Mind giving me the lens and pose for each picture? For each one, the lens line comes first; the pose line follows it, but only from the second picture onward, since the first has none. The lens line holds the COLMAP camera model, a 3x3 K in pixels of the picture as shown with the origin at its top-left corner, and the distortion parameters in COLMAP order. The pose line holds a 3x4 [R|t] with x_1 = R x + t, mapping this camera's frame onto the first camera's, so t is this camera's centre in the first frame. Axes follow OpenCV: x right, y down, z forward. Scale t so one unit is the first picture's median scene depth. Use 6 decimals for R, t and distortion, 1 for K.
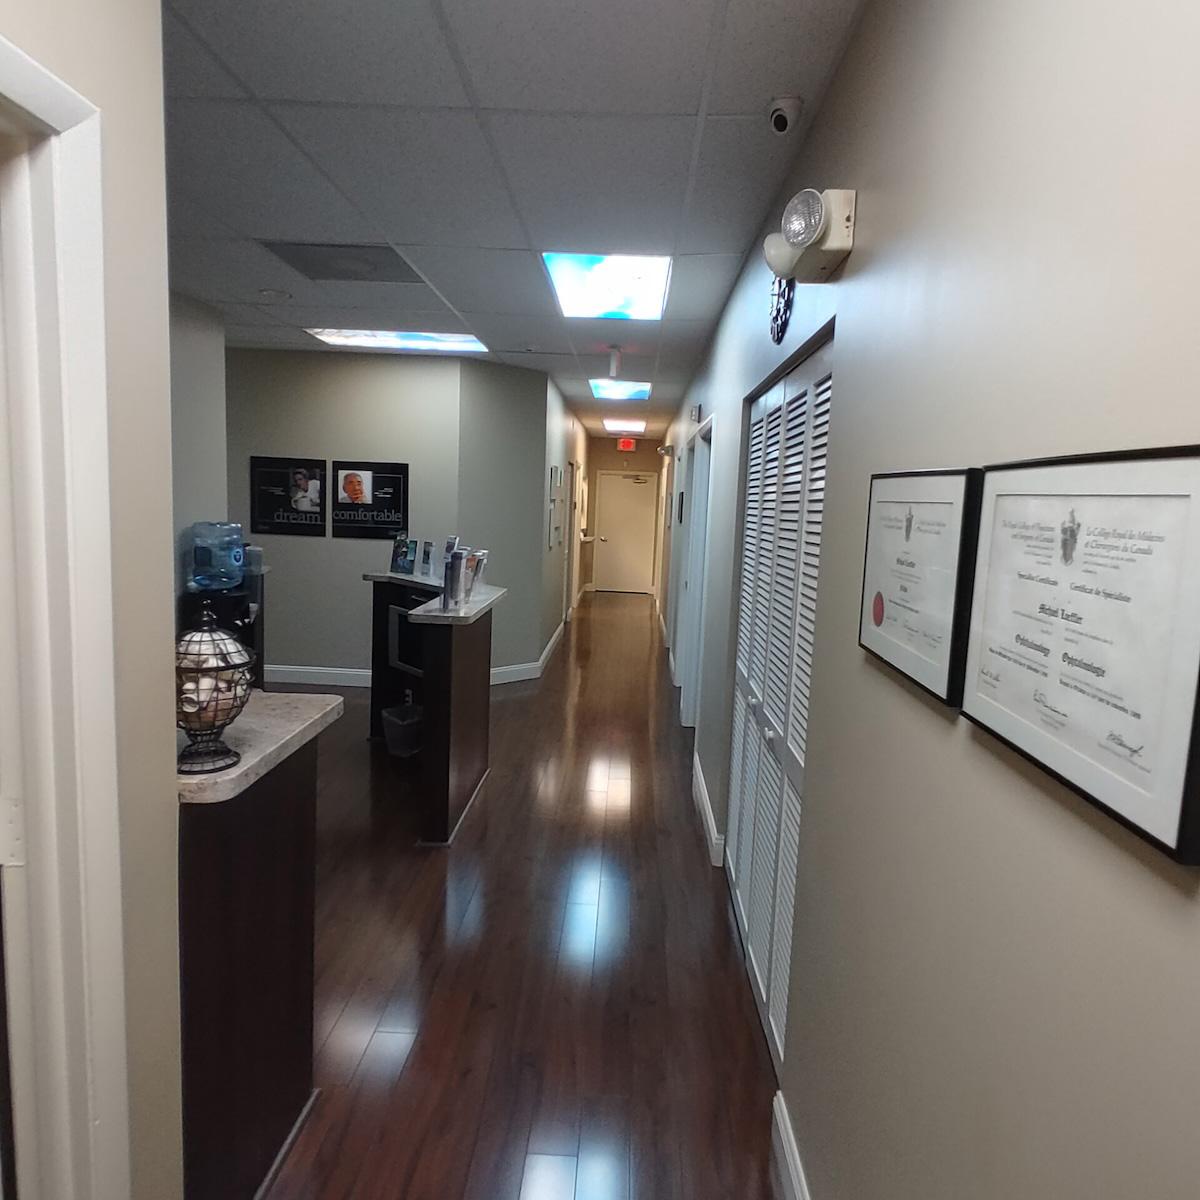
lens RADIAL K [[786.1, 0, 601.3], [0, 786.1, 589.2], [0, 0, 1]] dist [0.003573, -0.000822]
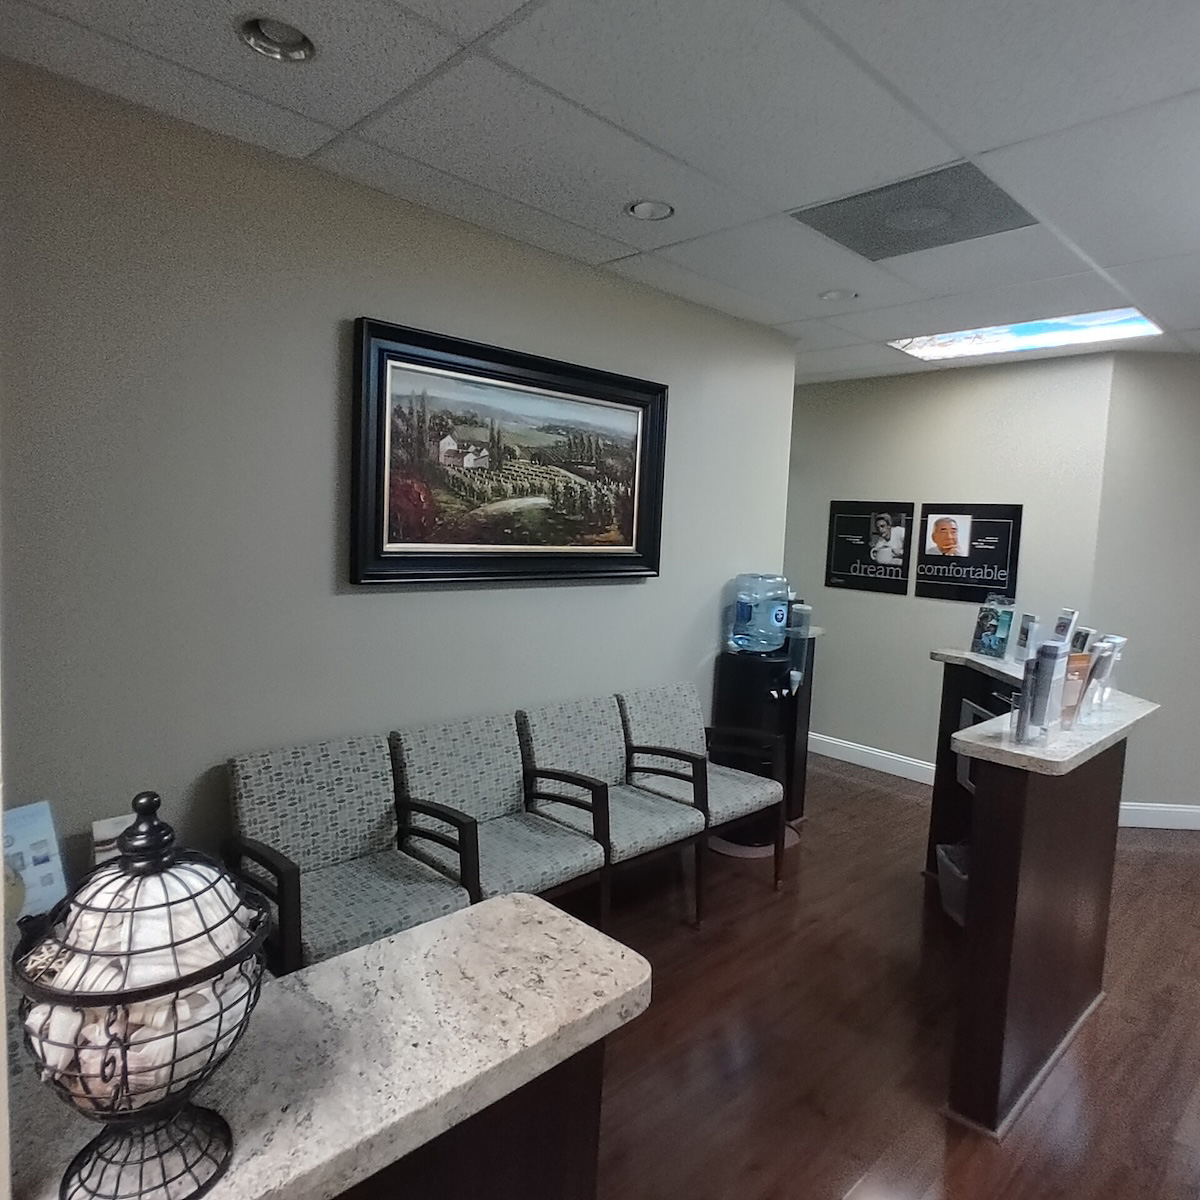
lens RADIAL K [[786.1, 0, 601.3], [0, 786.1, 589.2], [0, 0, 1]] dist [0.003573, -0.000822]
pose [[0.718599, 0.050981, -0.693554, -0.011550], [-0.093599, 0.995325, -0.023816, -0.027042], [0.689097, 0.082030, 0.720011, 0.214211]]
